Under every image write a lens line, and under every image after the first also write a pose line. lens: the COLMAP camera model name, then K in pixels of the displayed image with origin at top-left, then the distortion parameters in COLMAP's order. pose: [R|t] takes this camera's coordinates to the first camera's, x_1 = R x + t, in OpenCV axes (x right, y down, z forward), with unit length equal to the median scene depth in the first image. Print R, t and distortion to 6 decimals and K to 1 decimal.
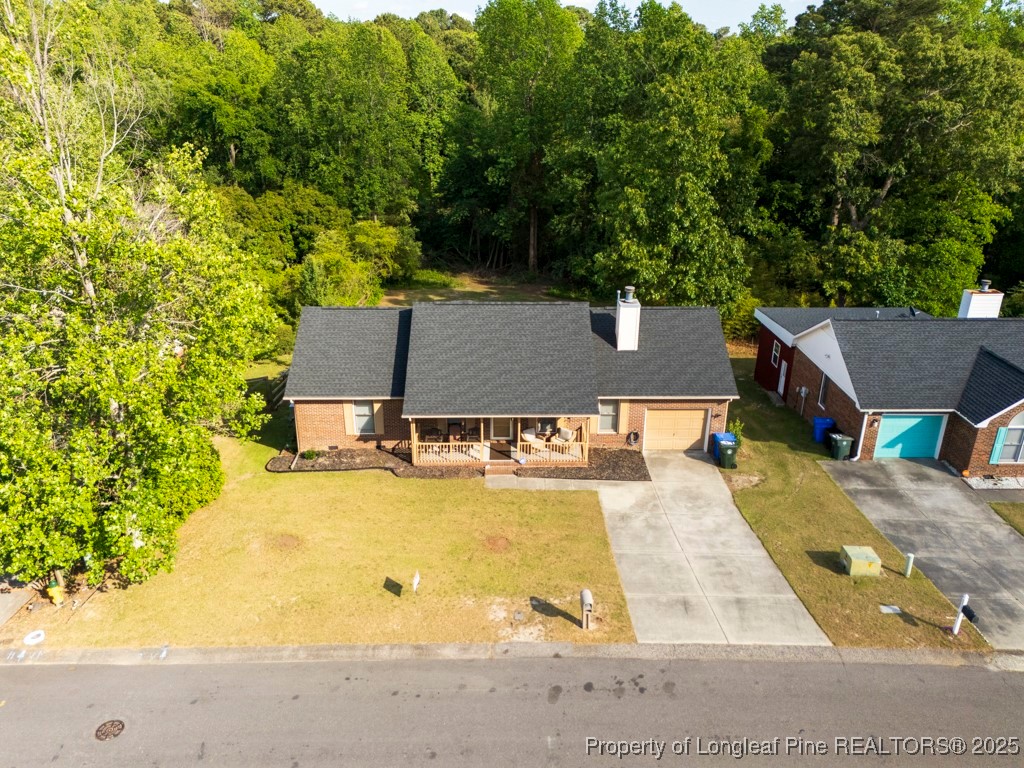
lens RADIAL K [[745.2, 0, 513.7], [0, 745.2, 379.5], [0, 0, 1]] dist [0.086142, -0.098369]
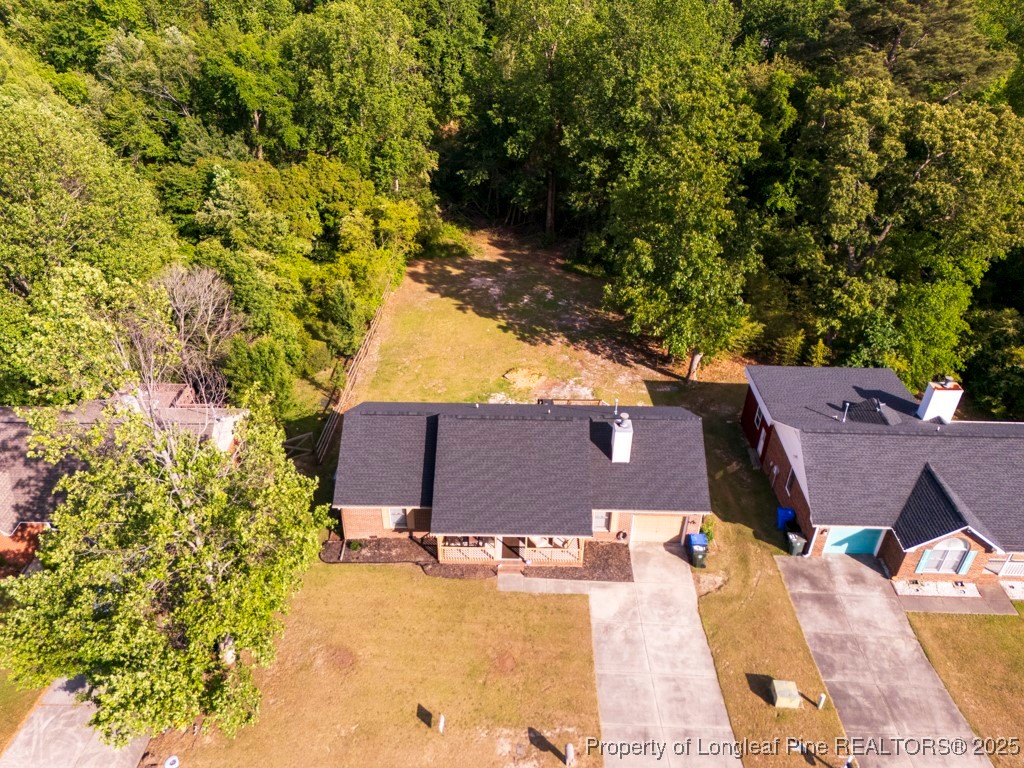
lens RADIAL K [[745.2, 0, 513.7], [0, 745.2, 379.5], [0, 0, 1]] dist [0.086142, -0.098369]
pose [[0.999519, 0.022528, -0.021306, 0.006524], [-0.017617, 0.978039, 0.207678, -0.416079], [0.025517, -0.207203, 0.977965, -0.129140]]
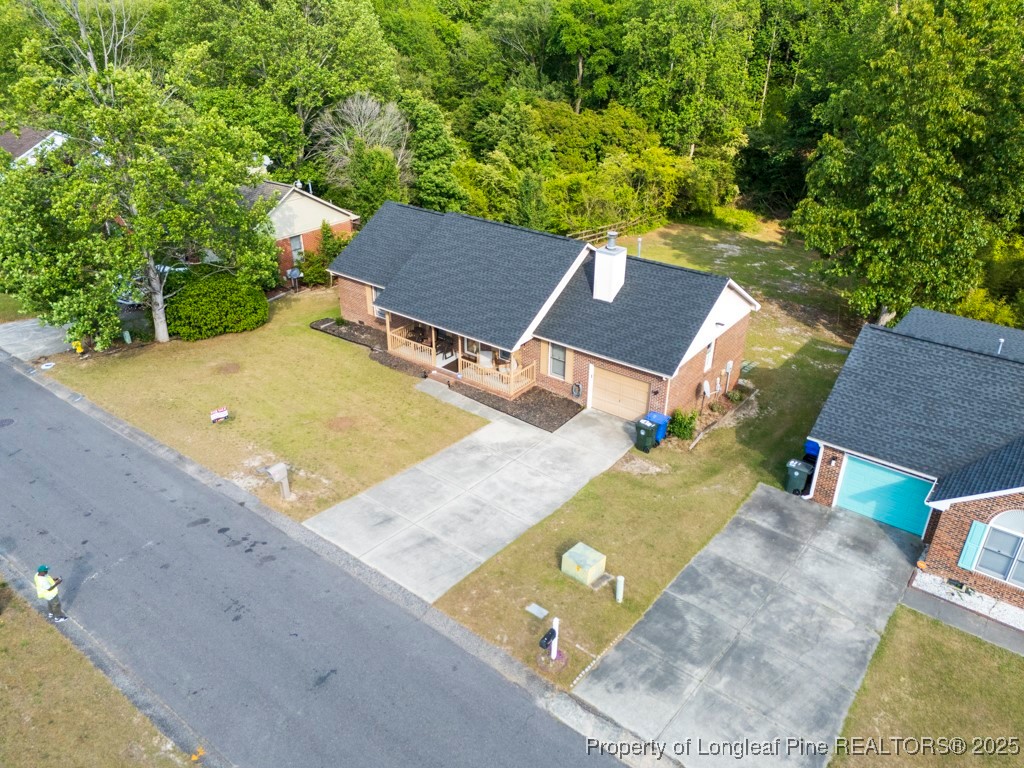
lens RADIAL K [[745.2, 0, 513.7], [0, 745.2, 379.5], [0, 0, 1]] dist [0.086142, -0.098369]
pose [[0.789036, 0.287462, -0.542943, 0.614230], [-0.239934, 0.957777, 0.158411, -0.067011], [0.565556, 0.005278, 0.824693, 0.170135]]
